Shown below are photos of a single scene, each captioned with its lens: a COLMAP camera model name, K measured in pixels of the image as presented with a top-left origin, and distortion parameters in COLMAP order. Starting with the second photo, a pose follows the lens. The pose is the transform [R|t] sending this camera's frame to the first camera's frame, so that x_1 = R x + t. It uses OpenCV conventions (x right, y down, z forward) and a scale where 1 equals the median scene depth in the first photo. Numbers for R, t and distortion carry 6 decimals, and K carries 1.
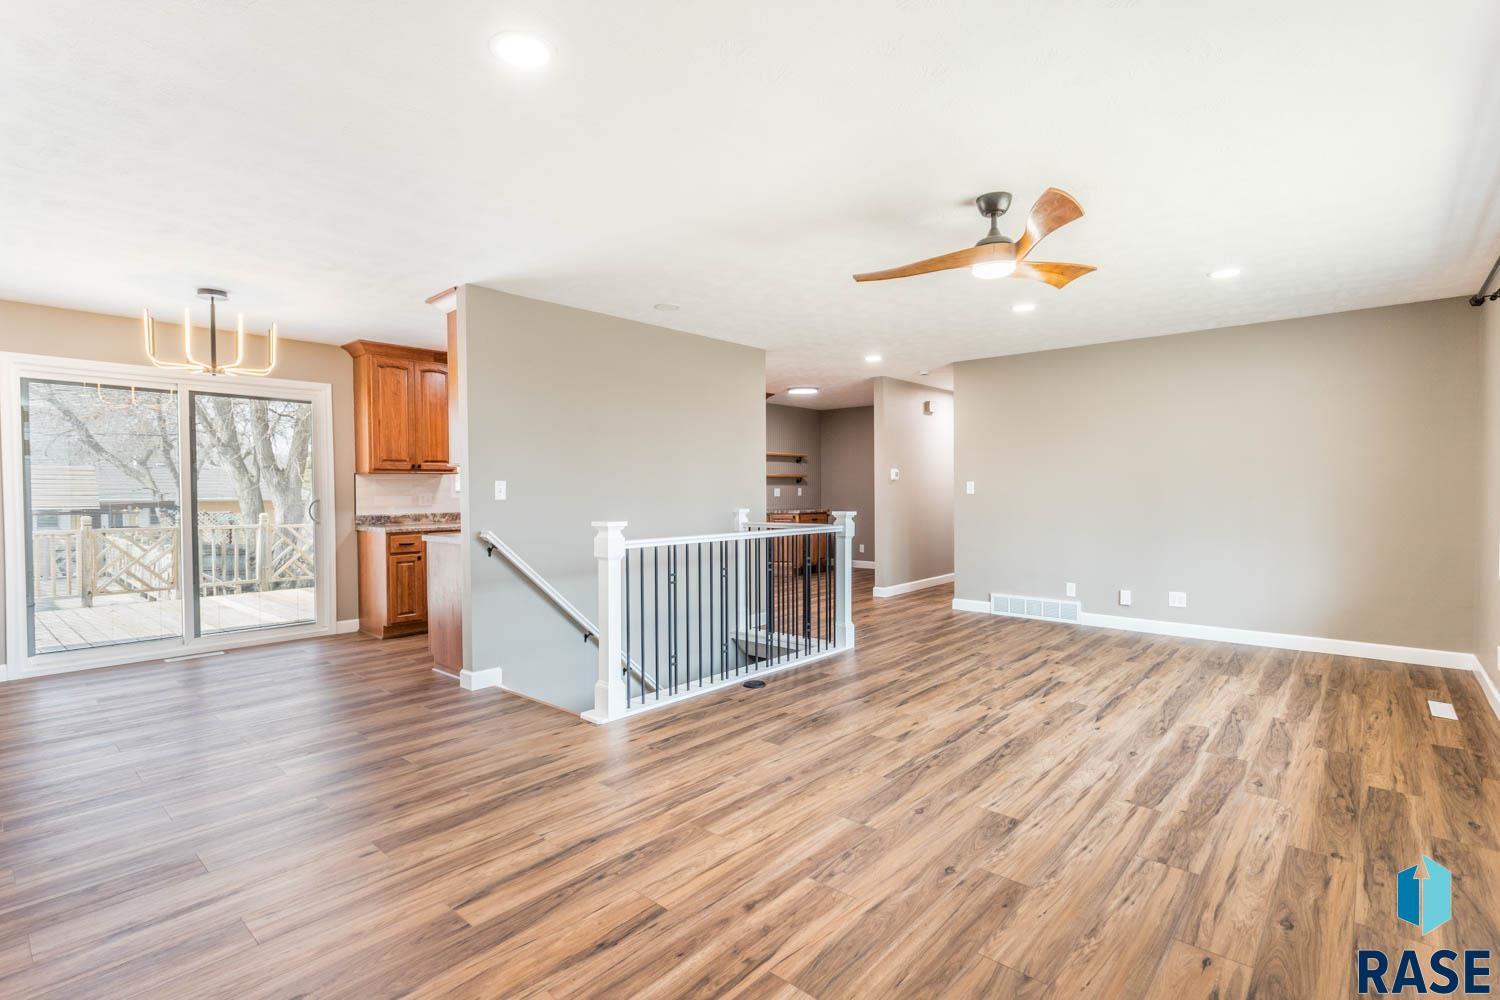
lens RADIAL K [[708.0, 0, 747.6], [0, 708.0, 502.2], [0, 0, 1]] dist [-0.002312, 0.003070]
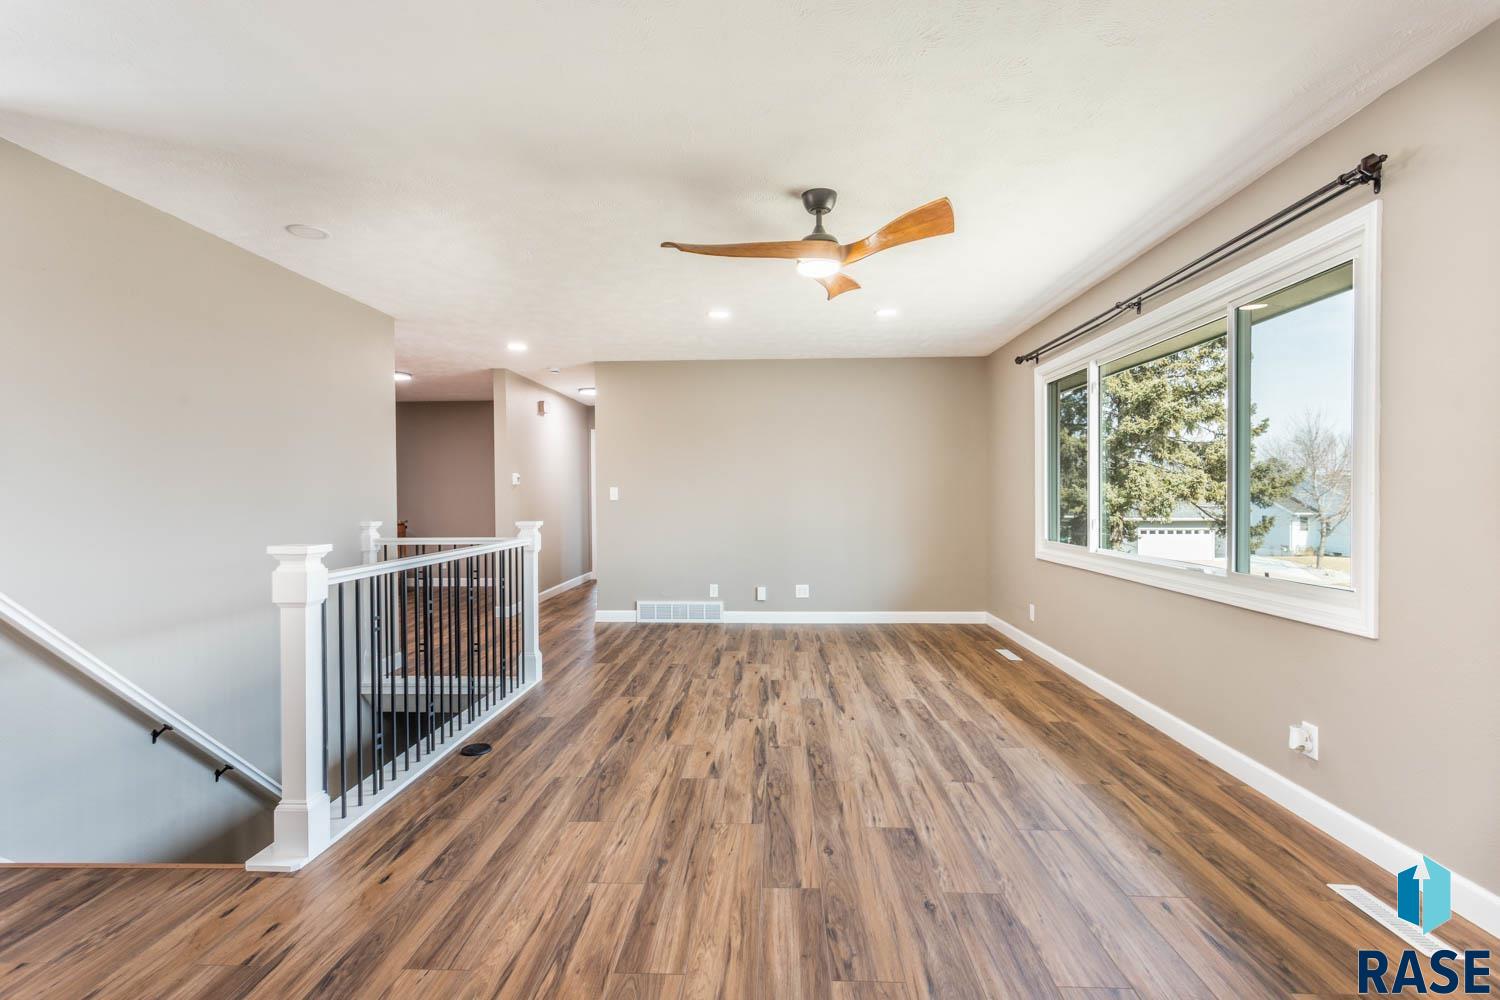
lens RADIAL K [[708.0, 0, 745.7], [0, 708.0, 502.9], [0, 0, 1]] dist [-0.002312, 0.003070]
pose [[0.776514, -0.007149, 0.630059, -0.300082], [0.012966, 0.999905, -0.004635, -0.002593], [-0.629967, 0.011769, 0.776533, 0.269911]]
